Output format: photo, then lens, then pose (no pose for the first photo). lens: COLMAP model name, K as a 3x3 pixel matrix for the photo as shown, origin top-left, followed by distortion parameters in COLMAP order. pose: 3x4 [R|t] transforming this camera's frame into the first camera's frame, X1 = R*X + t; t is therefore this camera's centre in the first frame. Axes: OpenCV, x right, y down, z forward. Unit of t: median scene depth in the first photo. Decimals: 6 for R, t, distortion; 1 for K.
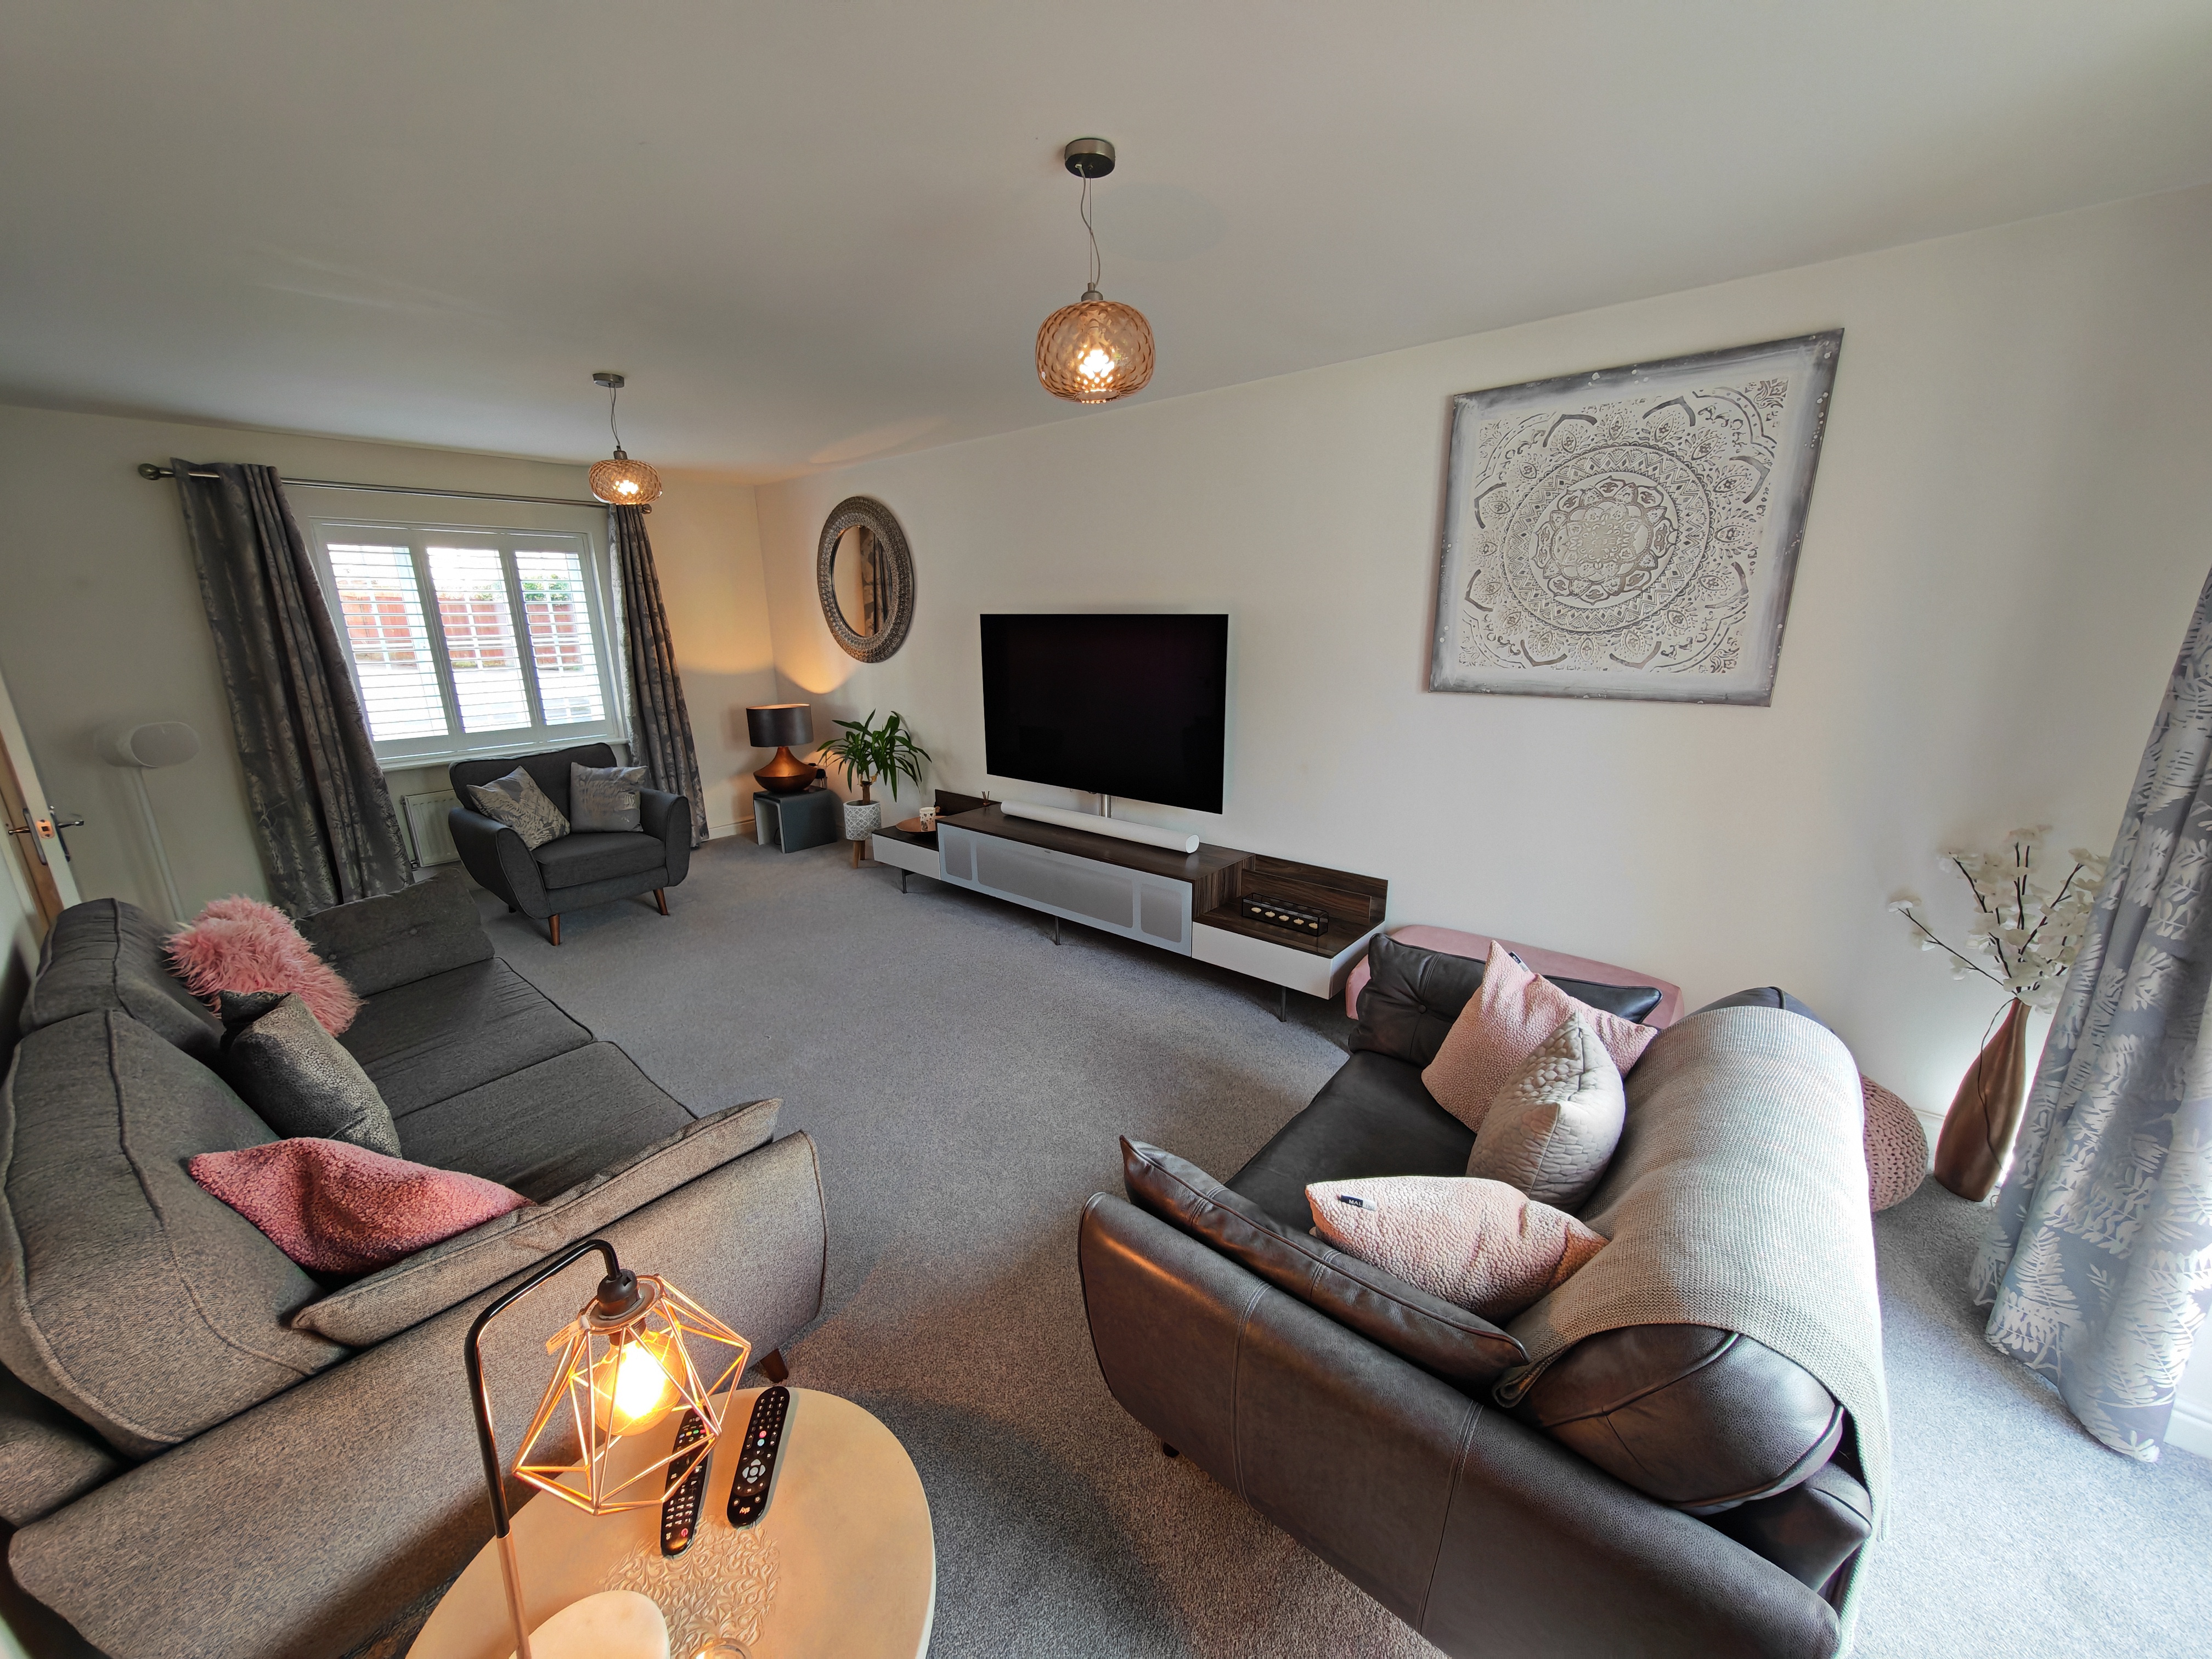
lens RADIAL K [[823.1, 0, 1102.3], [0, 823.1, 833.7], [0, 0, 1]] dist [-0.004386, -0.000243]
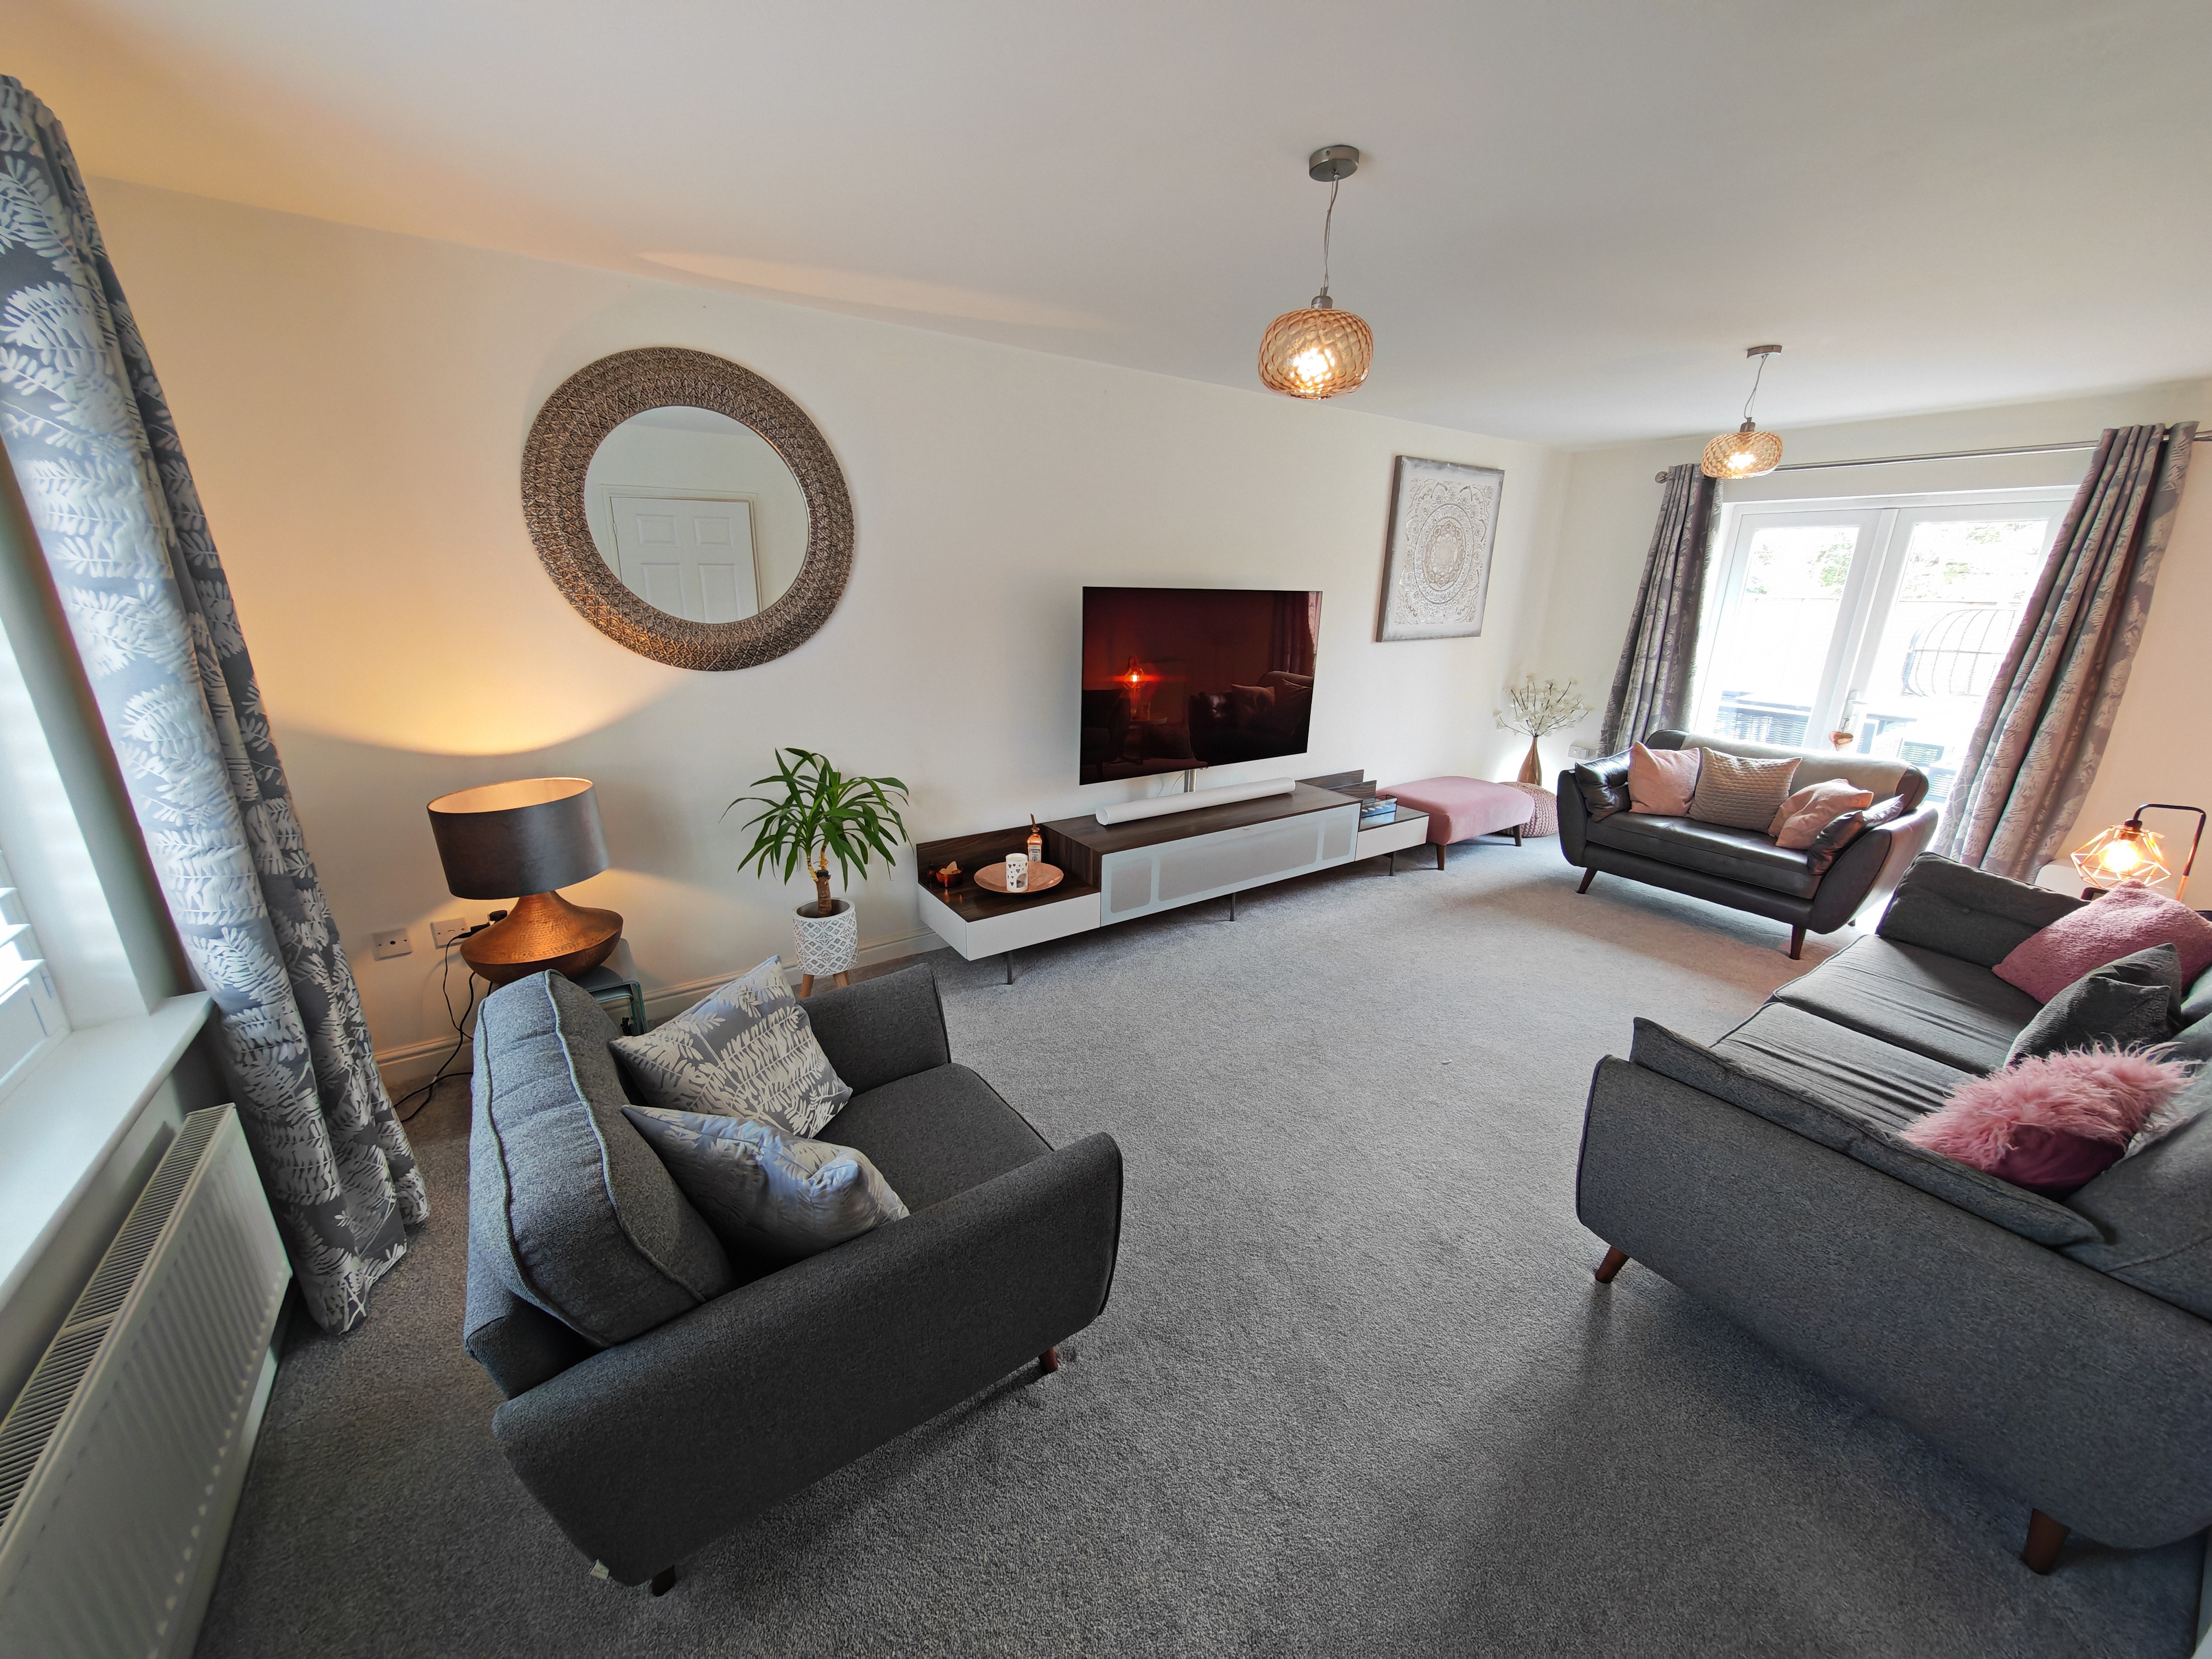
lens RADIAL K [[823.1, 0, 1102.3], [0, 823.1, 833.7], [0, 0, 1]] dist [-0.004386, -0.000243]
pose [[0.270088, -0.272069, 0.923597, -1.302219], [0.232291, 0.949324, 0.211719, -0.282140], [-0.934395, 0.157360, 0.319600, 1.055830]]
